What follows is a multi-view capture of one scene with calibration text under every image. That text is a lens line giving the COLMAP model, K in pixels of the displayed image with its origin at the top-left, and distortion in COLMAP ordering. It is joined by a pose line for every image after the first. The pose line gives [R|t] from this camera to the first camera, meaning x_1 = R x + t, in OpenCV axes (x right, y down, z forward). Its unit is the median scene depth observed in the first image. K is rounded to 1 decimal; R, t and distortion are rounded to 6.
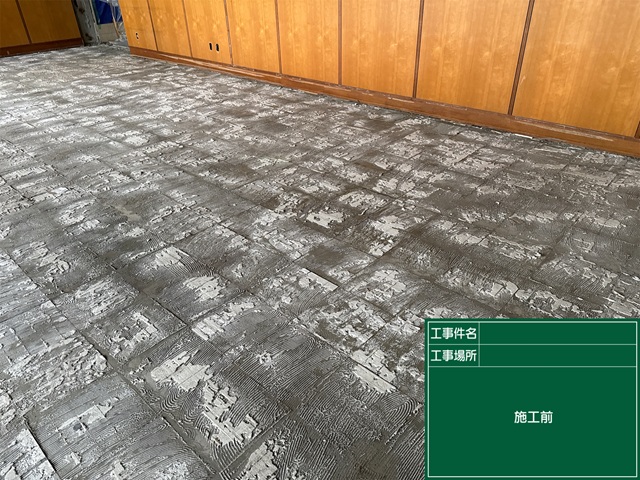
lens RADIAL K [[447.4, 0, 320.0], [0, 447.4, 240.0], [0, 0, 1]] dist [0.088415, -0.112083]
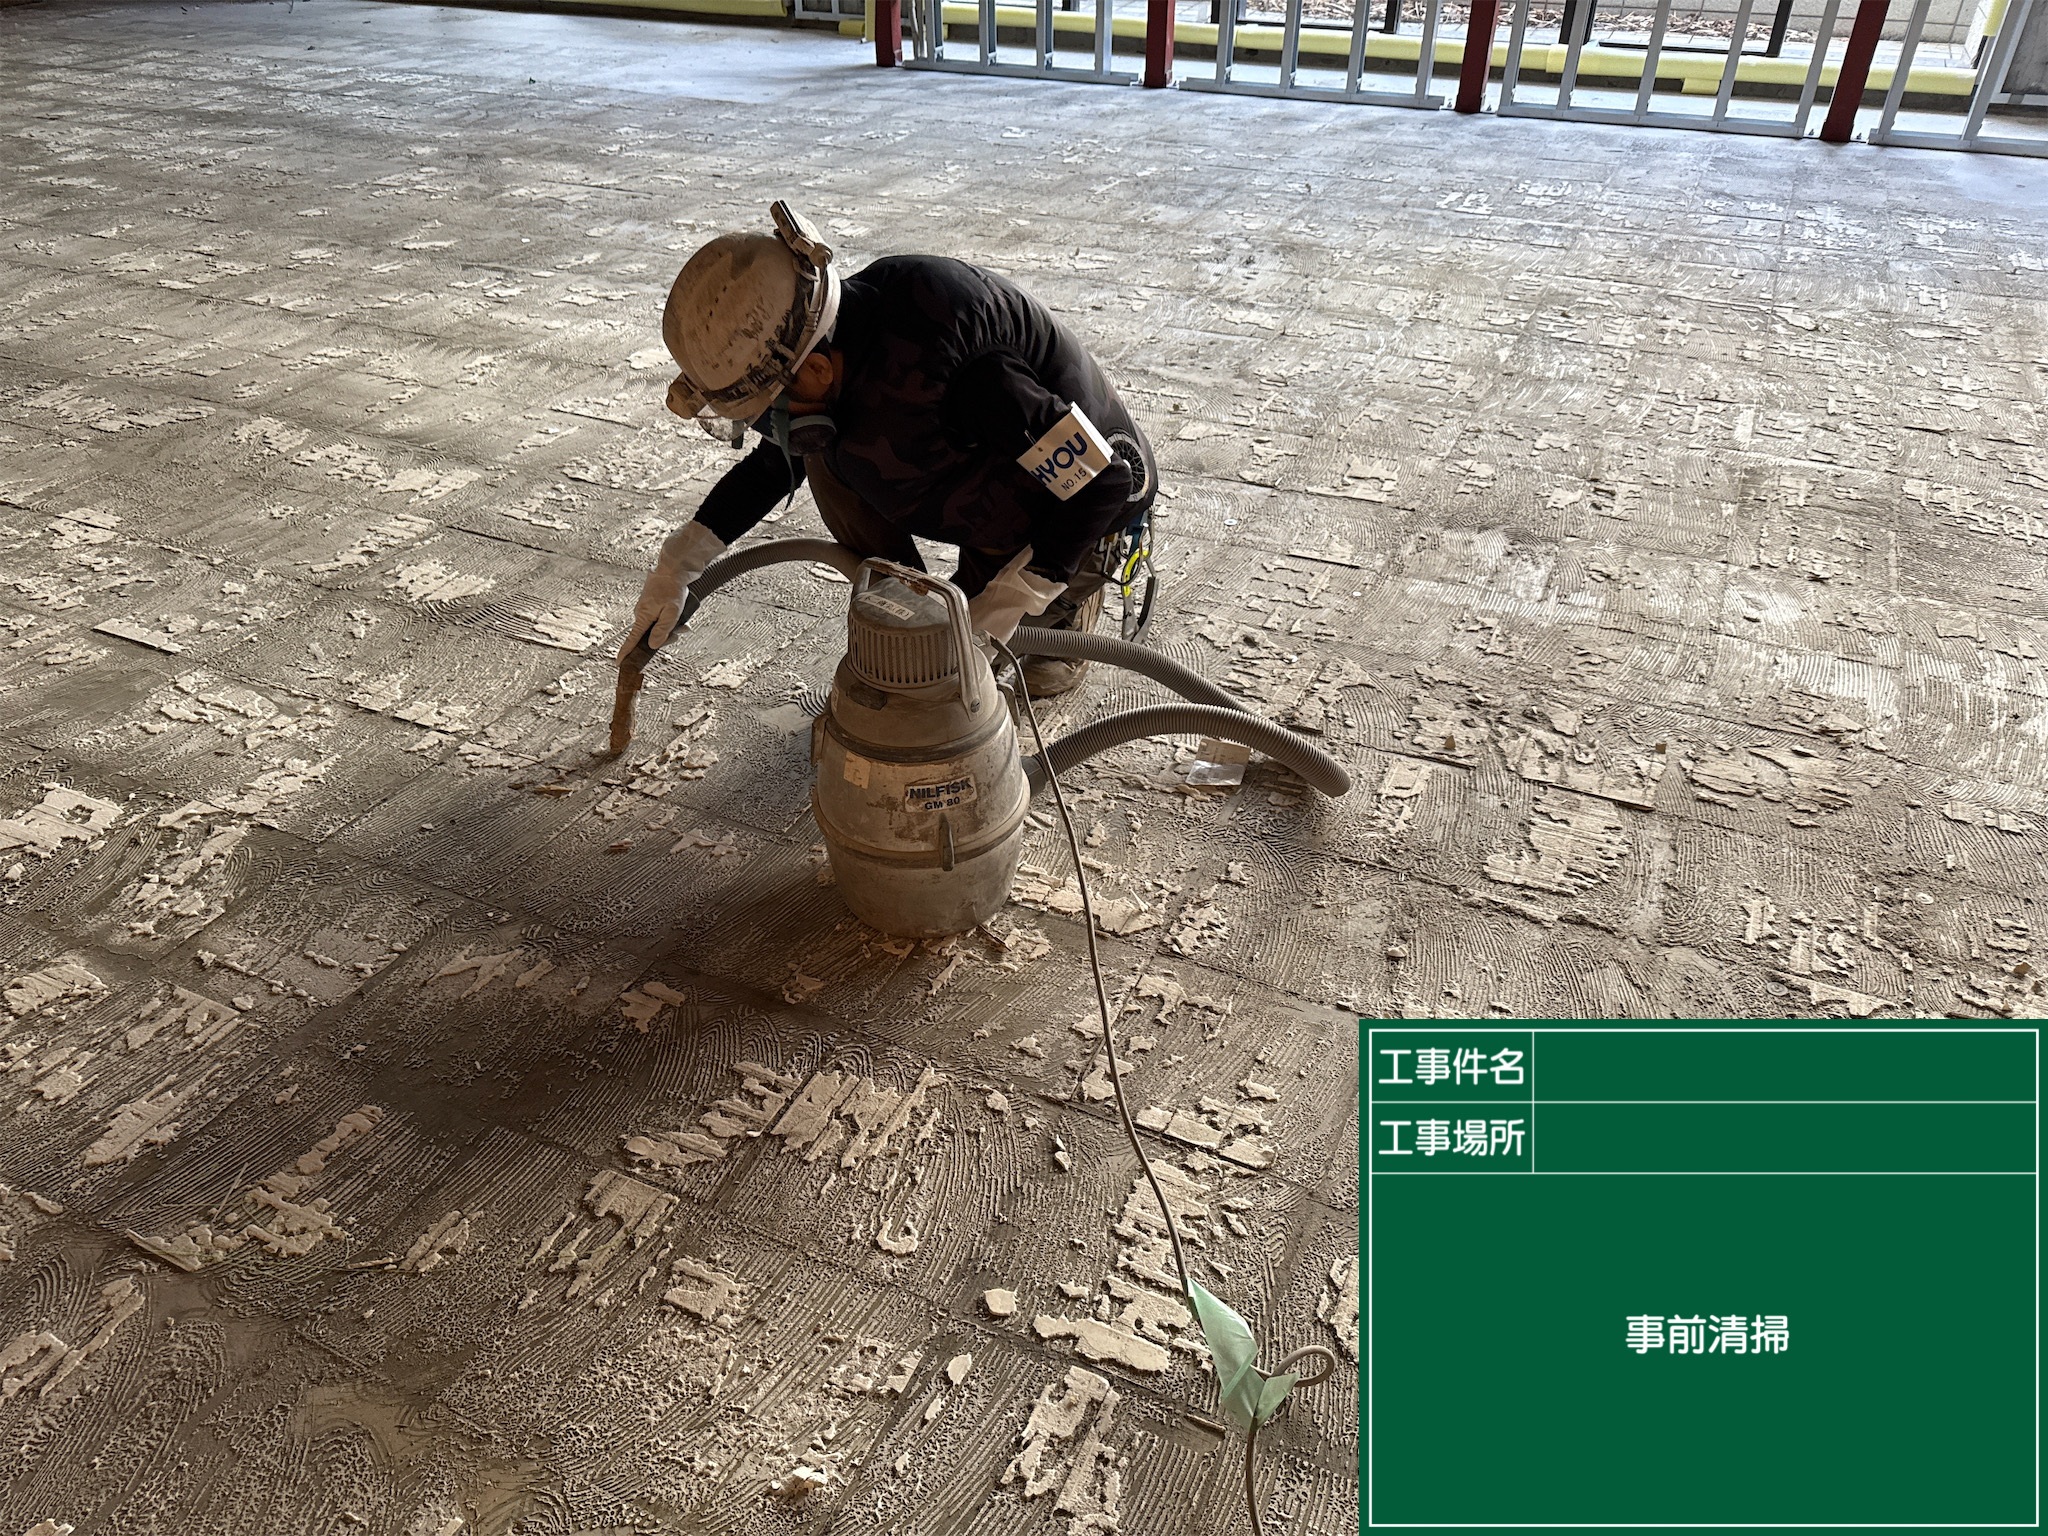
lens RADIAL K [[1431.7, 0, 1024.0], [0, 1431.7, 768.0], [0, 0, 1]] dist [0.088415, -0.112083]
pose [[-0.954881, 0.192501, -0.226155, -0.383244], [-0.131018, 0.410344, 0.902470, -0.994634], [0.266527, 0.891382, -0.366608, 1.572171]]
